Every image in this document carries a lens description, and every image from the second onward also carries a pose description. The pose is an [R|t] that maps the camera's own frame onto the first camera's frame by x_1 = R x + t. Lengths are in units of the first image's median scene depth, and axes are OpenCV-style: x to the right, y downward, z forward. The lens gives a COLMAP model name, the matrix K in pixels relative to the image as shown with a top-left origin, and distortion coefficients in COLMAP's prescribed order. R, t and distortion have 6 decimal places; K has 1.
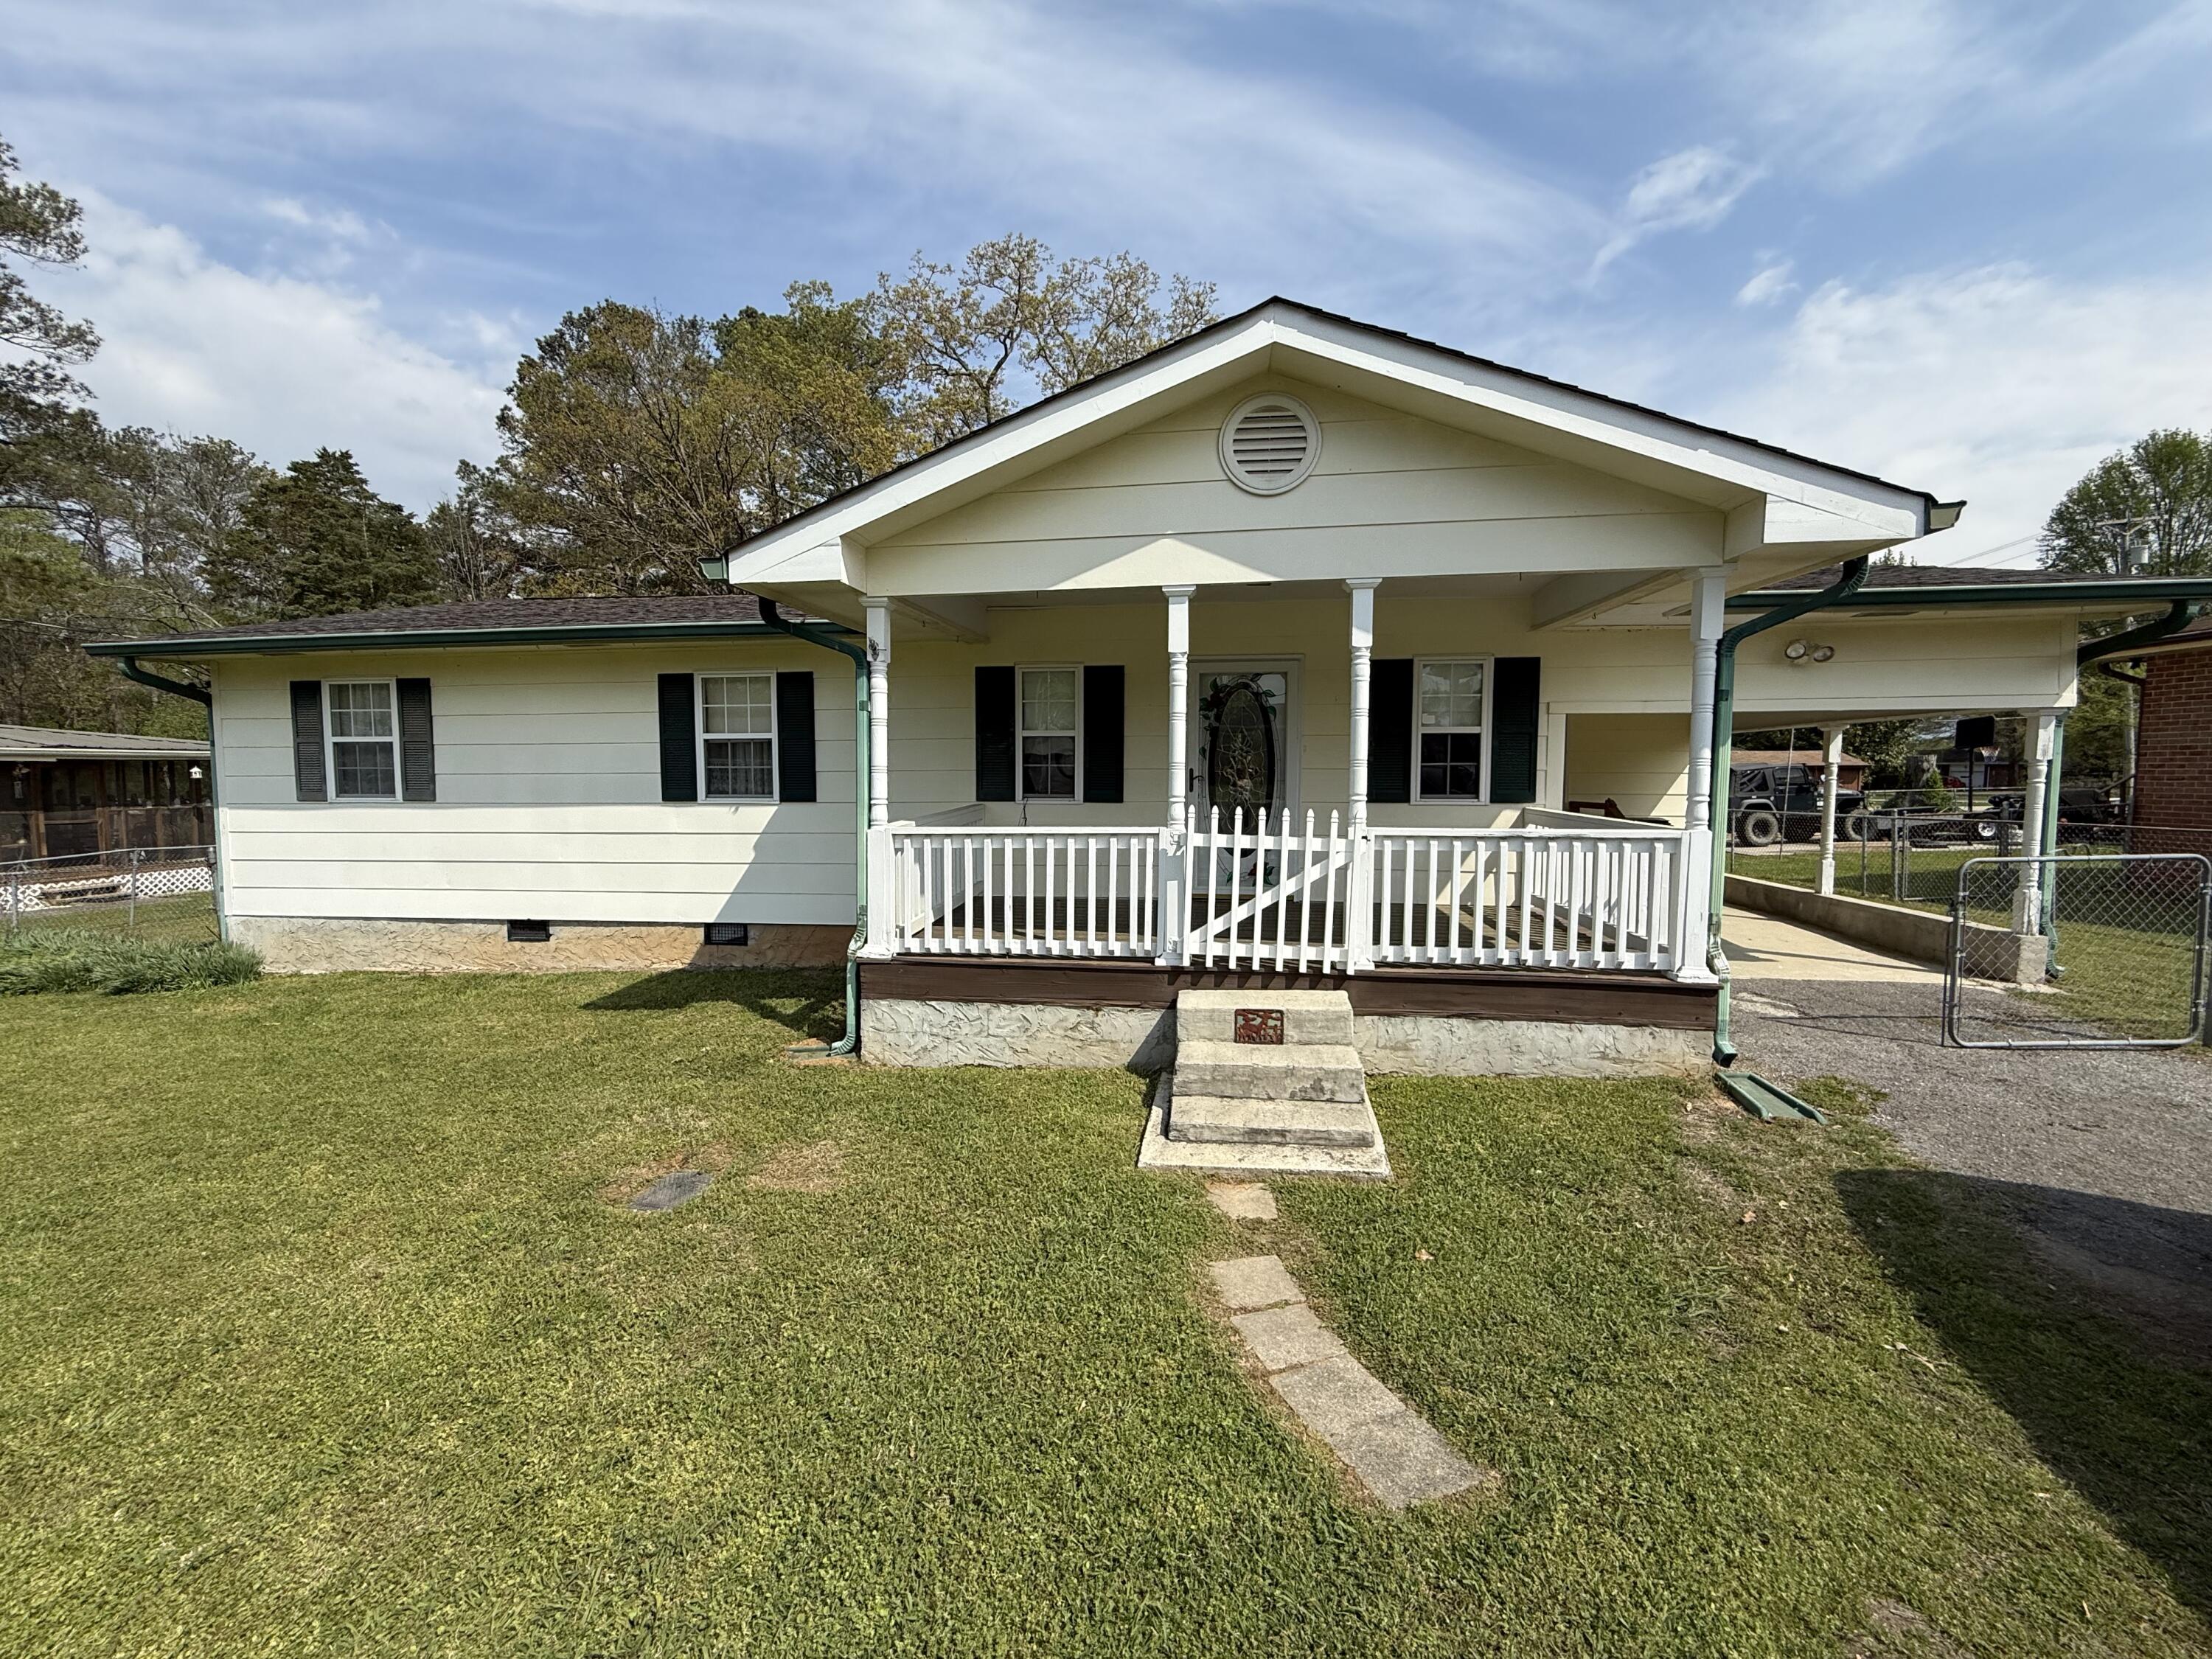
lens RADIAL K [[885.9, 0, 1095.6], [0, 885.9, 826.3], [0, 0, 1]] dist [-0.000796, 0.000665]
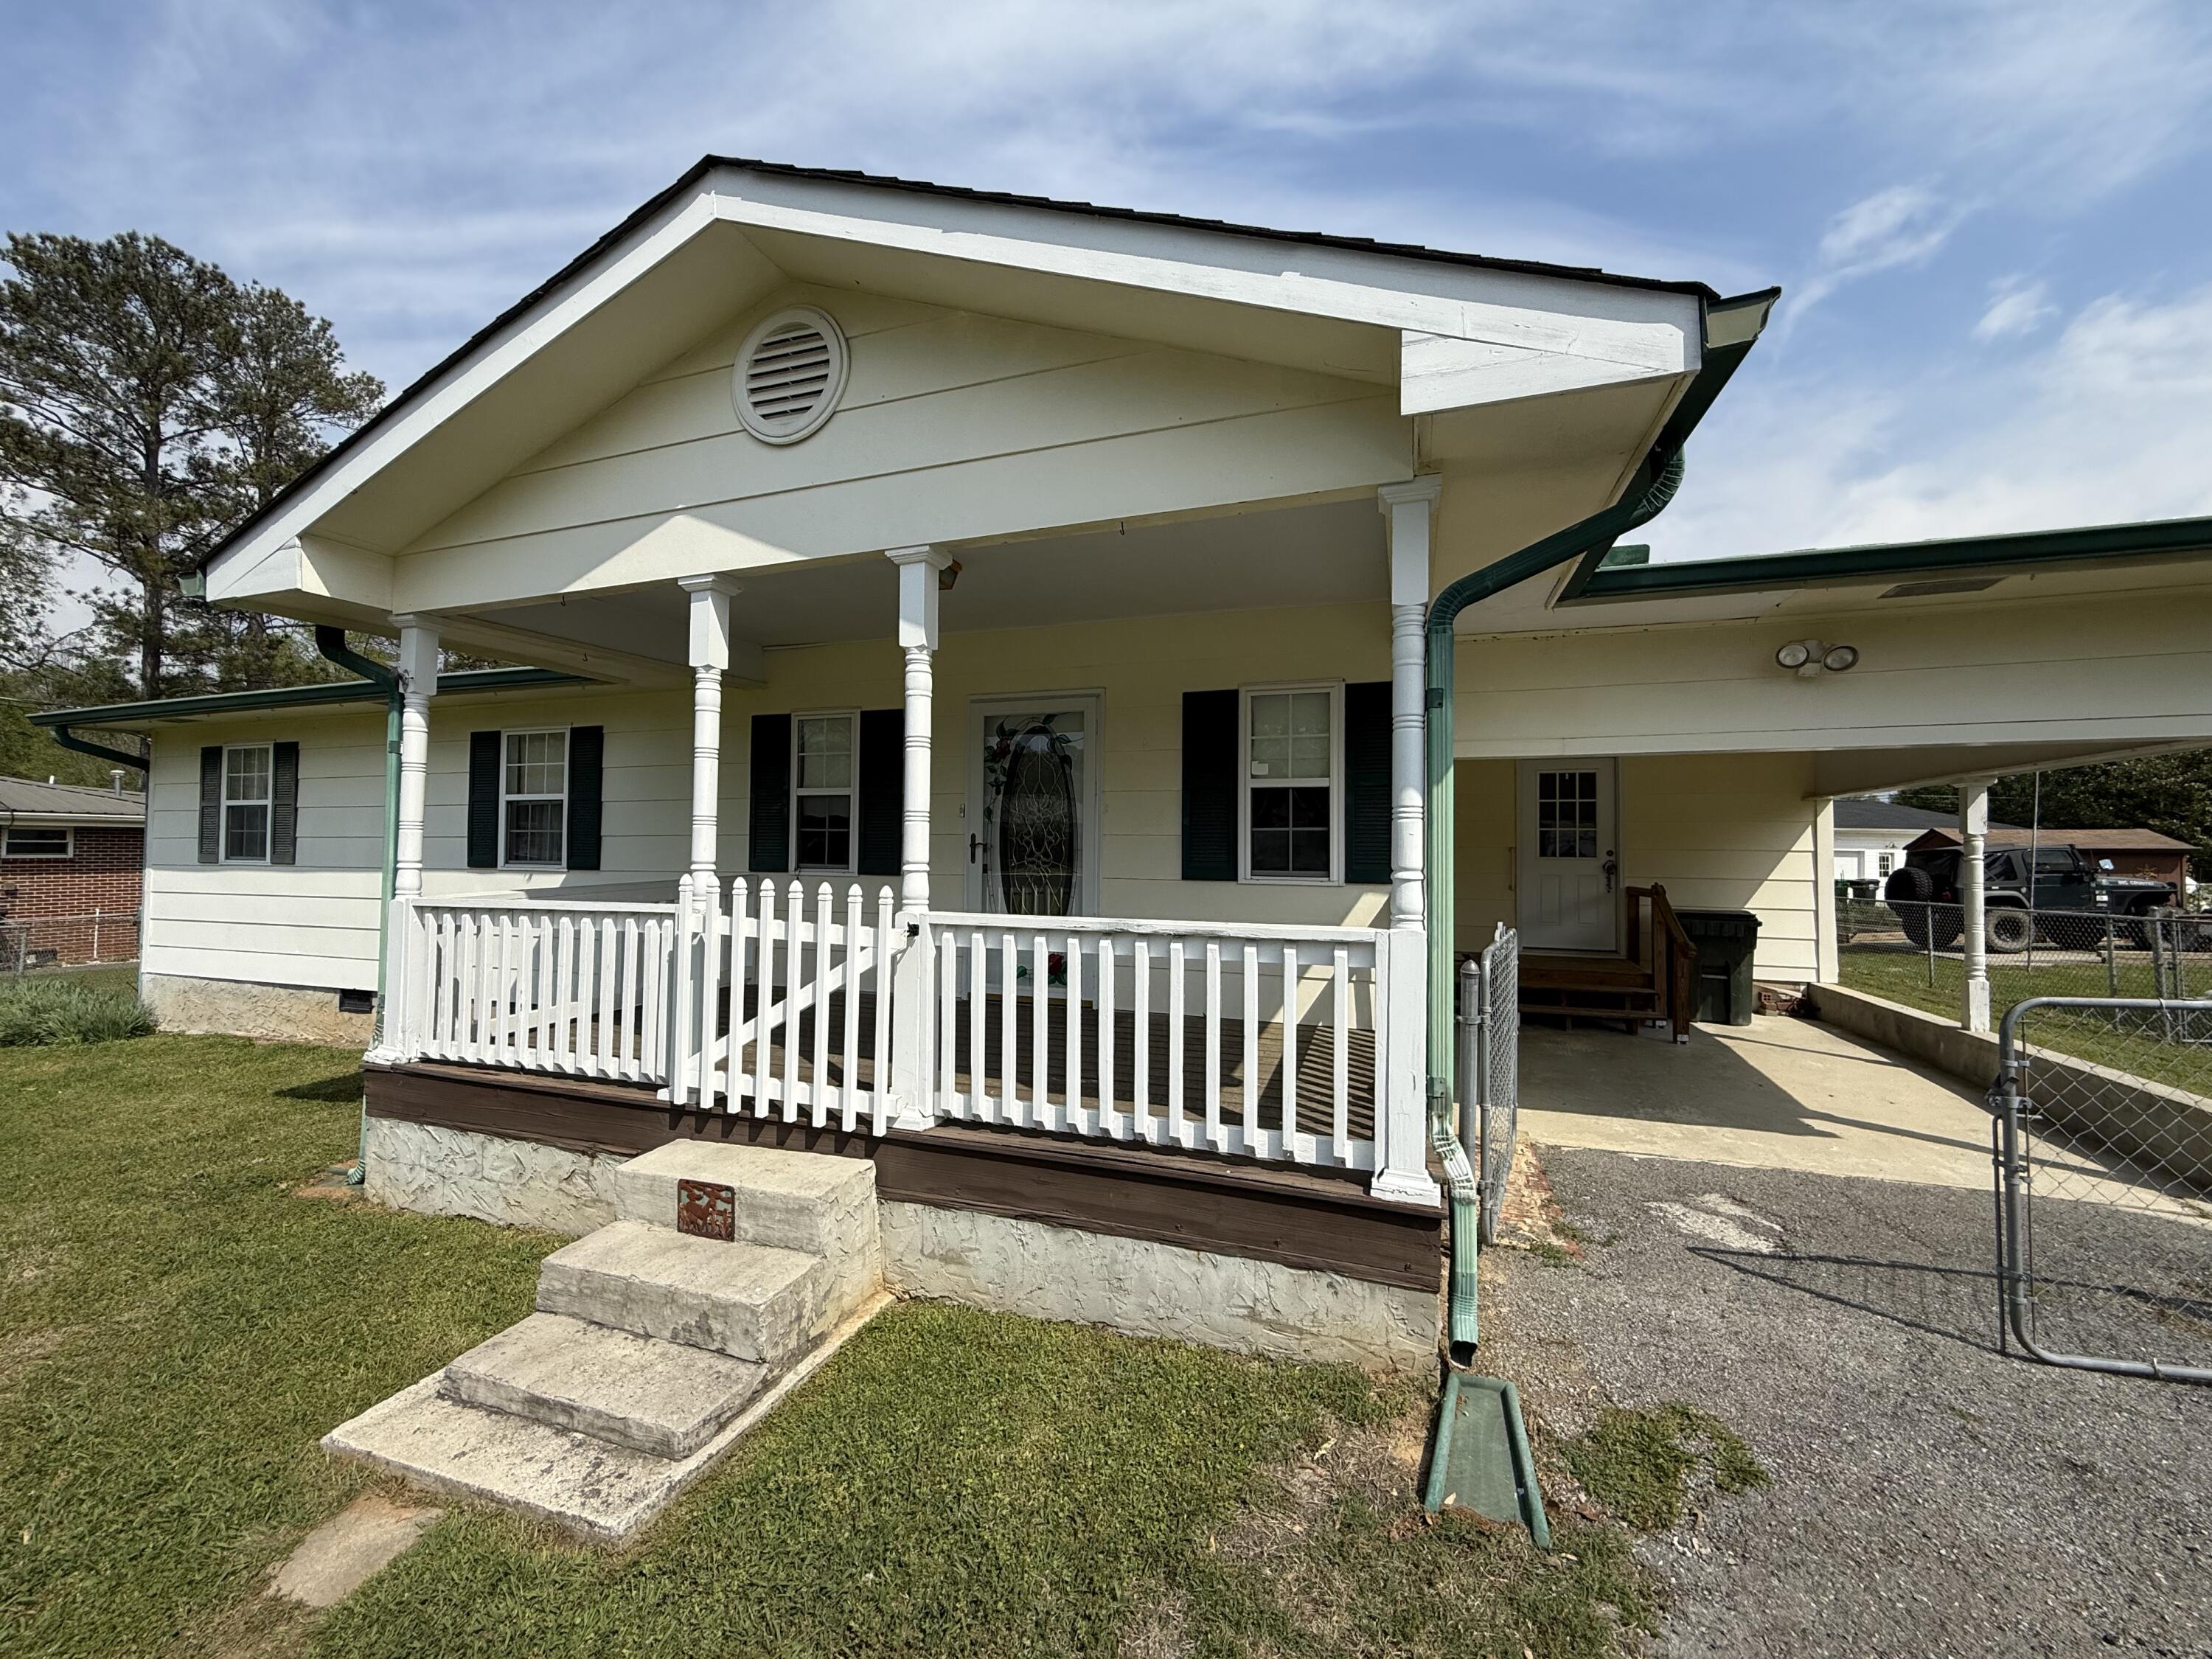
lens RADIAL K [[885.9, 0, 1092.2], [0, 885.9, 825.8], [0, 0, 1]] dist [-0.000796, 0.000665]
pose [[0.978134, 0.003690, -0.207943, 0.535438], [-0.022405, 0.995894, -0.087715, -0.007133], [0.206765, 0.090456, 0.974200, 0.345227]]
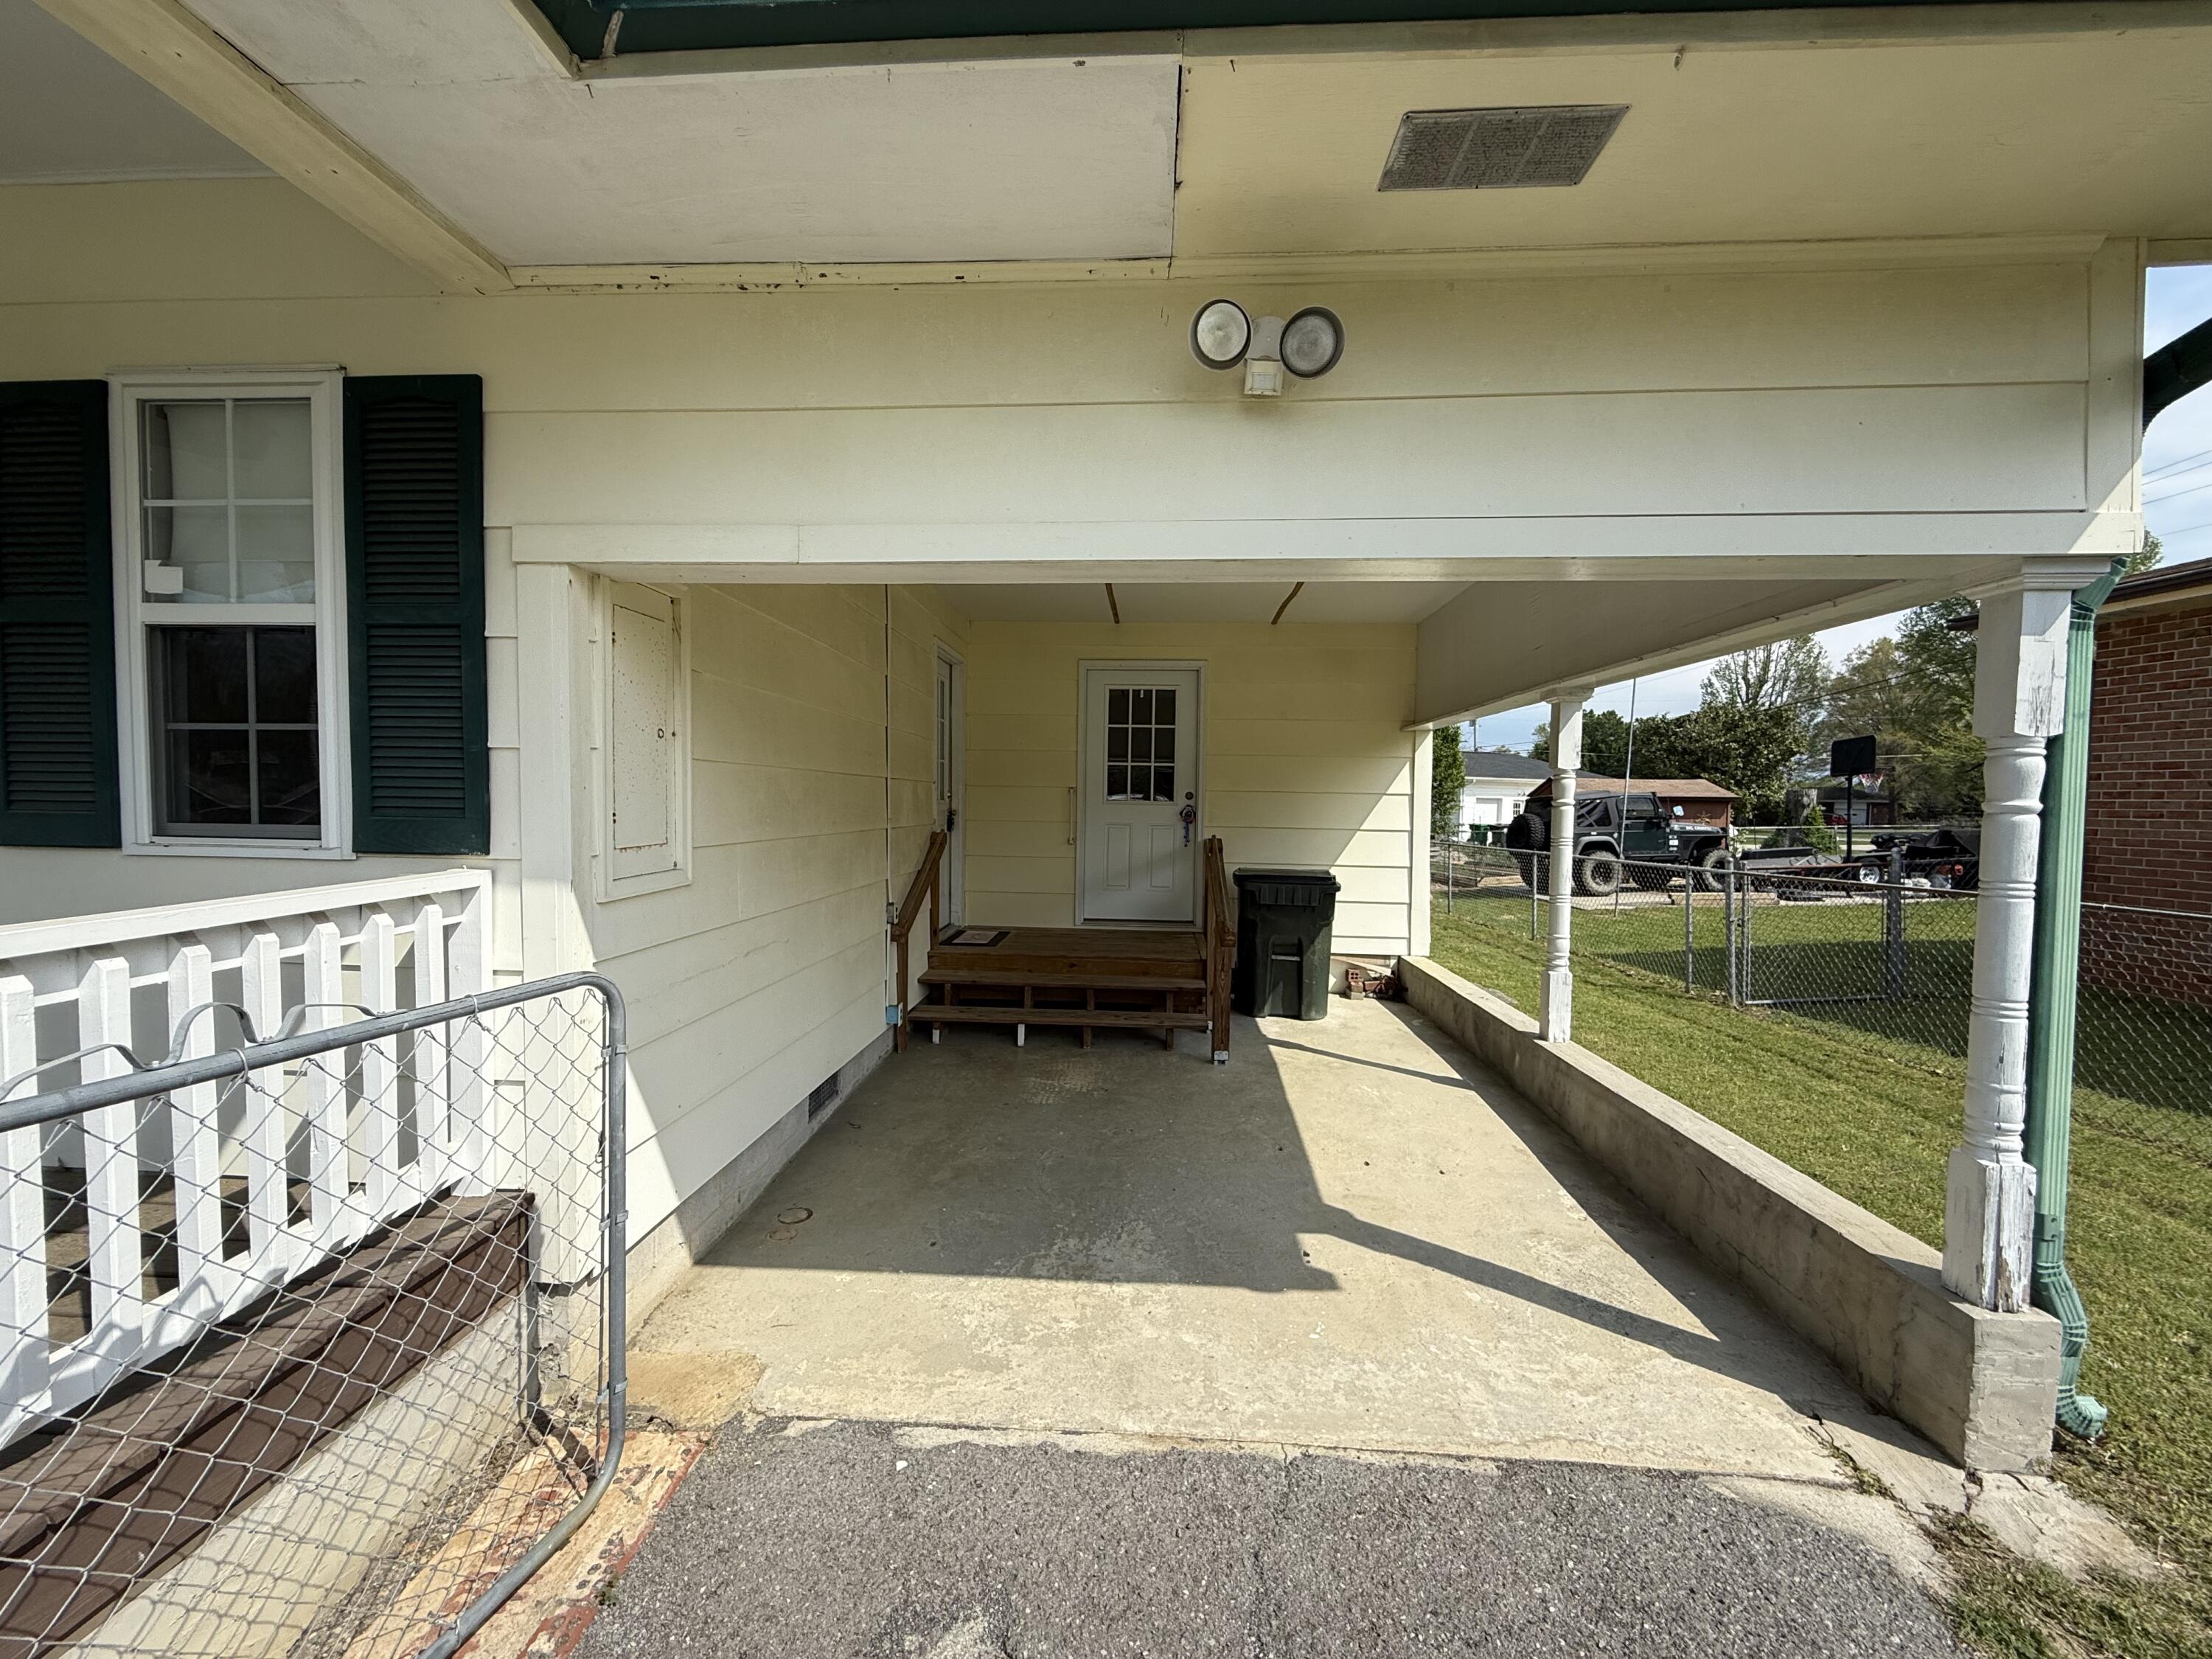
lens RADIAL K [[885.9, 0, 1096.2], [0, 885.9, 825.1], [0, 0, 1]] dist [-0.000796, 0.000665]
pose [[0.997422, 0.013552, 0.070466, 0.925093], [-0.011349, 0.999437, -0.031571, -0.039574], [-0.070854, 0.030690, 0.997014, 0.916484]]
